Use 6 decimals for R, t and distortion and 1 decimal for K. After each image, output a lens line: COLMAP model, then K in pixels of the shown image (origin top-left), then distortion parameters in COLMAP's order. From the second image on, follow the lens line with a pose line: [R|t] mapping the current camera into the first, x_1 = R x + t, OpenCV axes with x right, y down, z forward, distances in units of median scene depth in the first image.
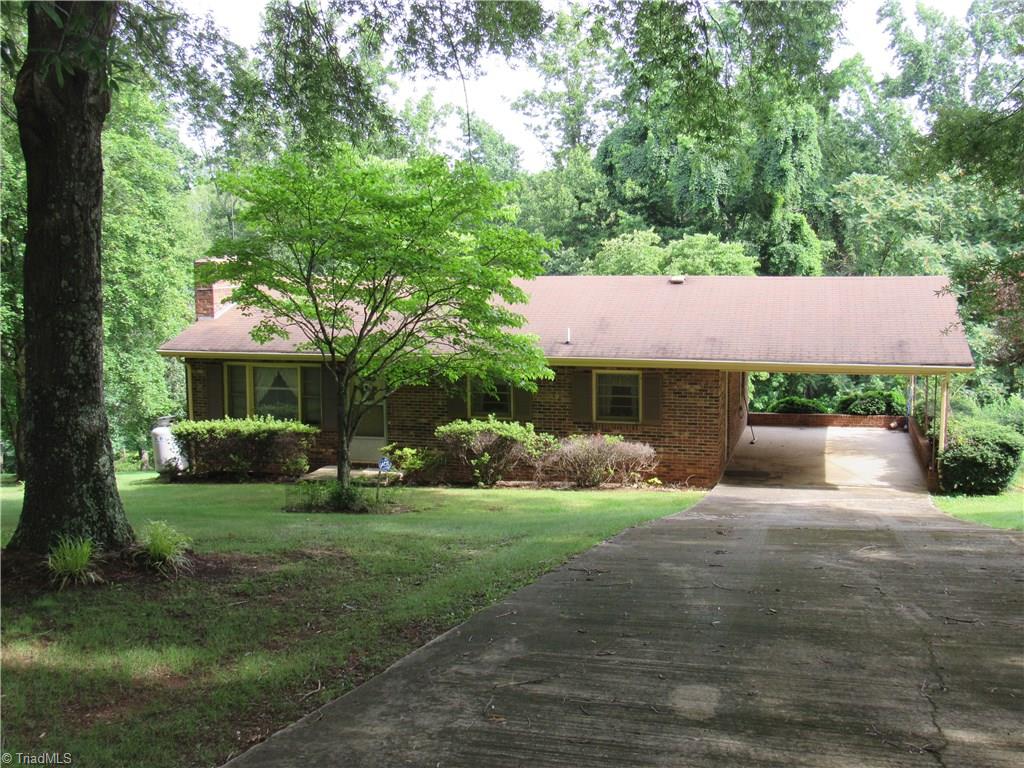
lens RADIAL K [[1089.5, 0, 513.2], [0, 1089.5, 384.5], [0, 0, 1]] dist [-0.043879, 0.000000]
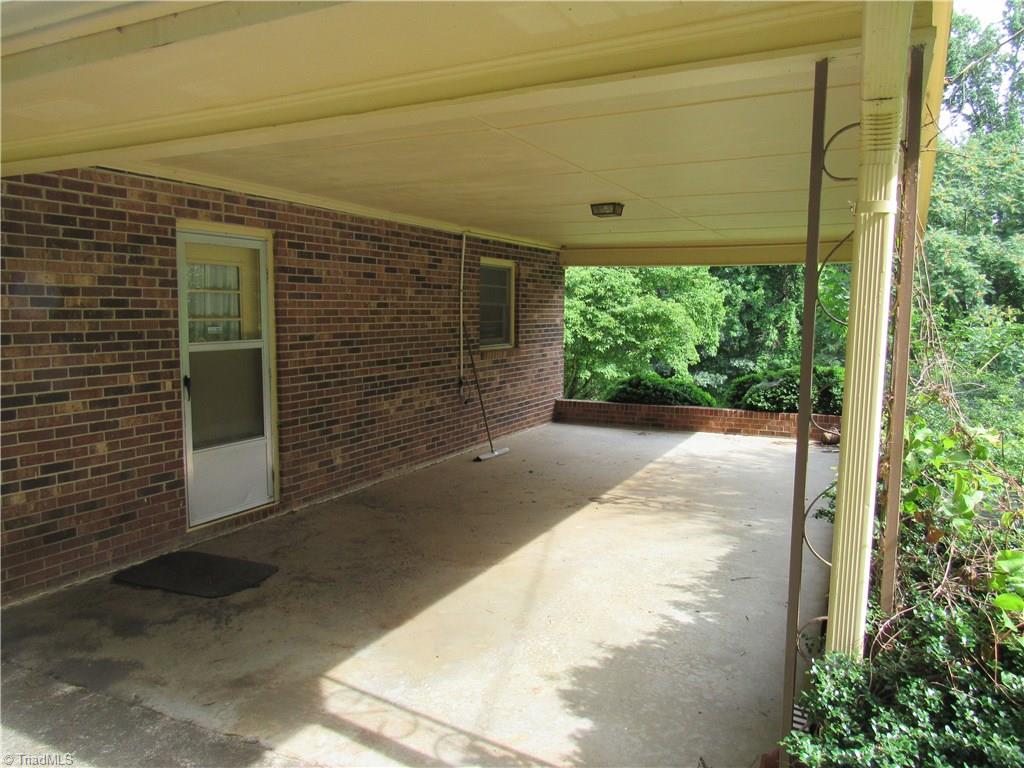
lens RADIAL K [[733.2, 0, 512.8], [0, 733.2, 385.5], [0, 0, 1]] dist [-0.029410, 0.009341]
pose [[0.982832, 0.036421, -0.180870, 0.269337], [-0.037861, 0.999273, -0.004511, 0.022471], [0.180574, 0.011282, 0.983497, 0.658893]]
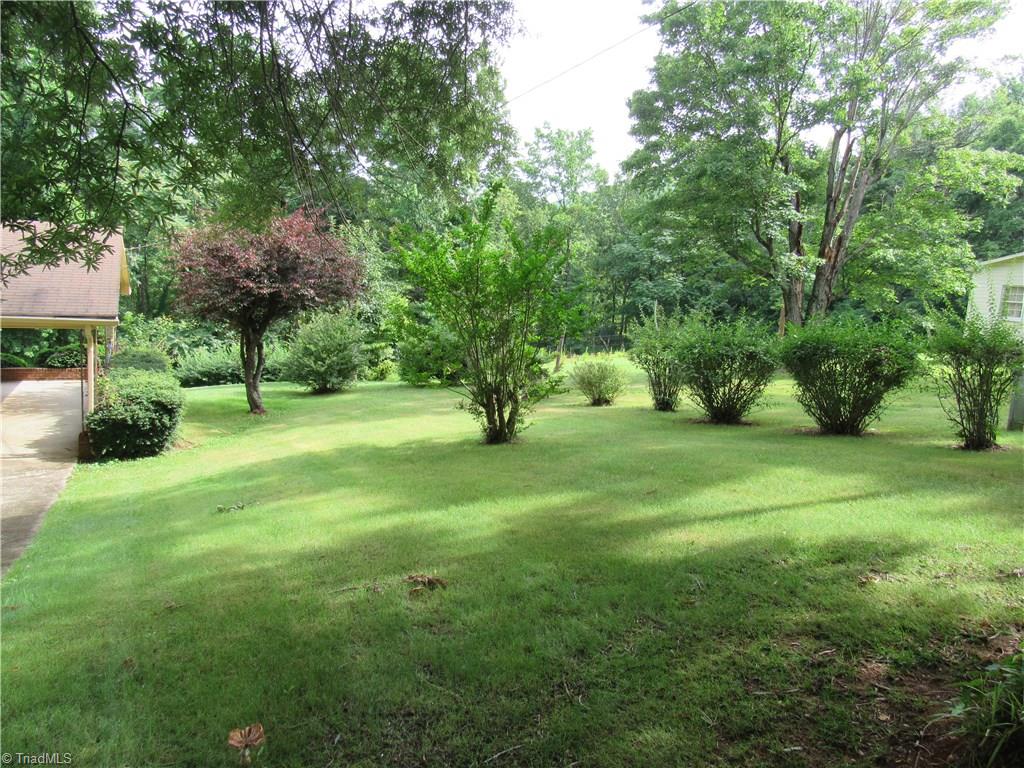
lens RADIAL K [[733.2, 0, 512.0], [0, 733.2, 386.8], [0, 0, 1]] dist [-0.029410, 0.009341]
pose [[0.737761, -0.045921, 0.673498, 0.178934], [-0.002753, 0.997471, 0.071026, -0.003106], [-0.675056, -0.054254, 0.735769, 0.228462]]
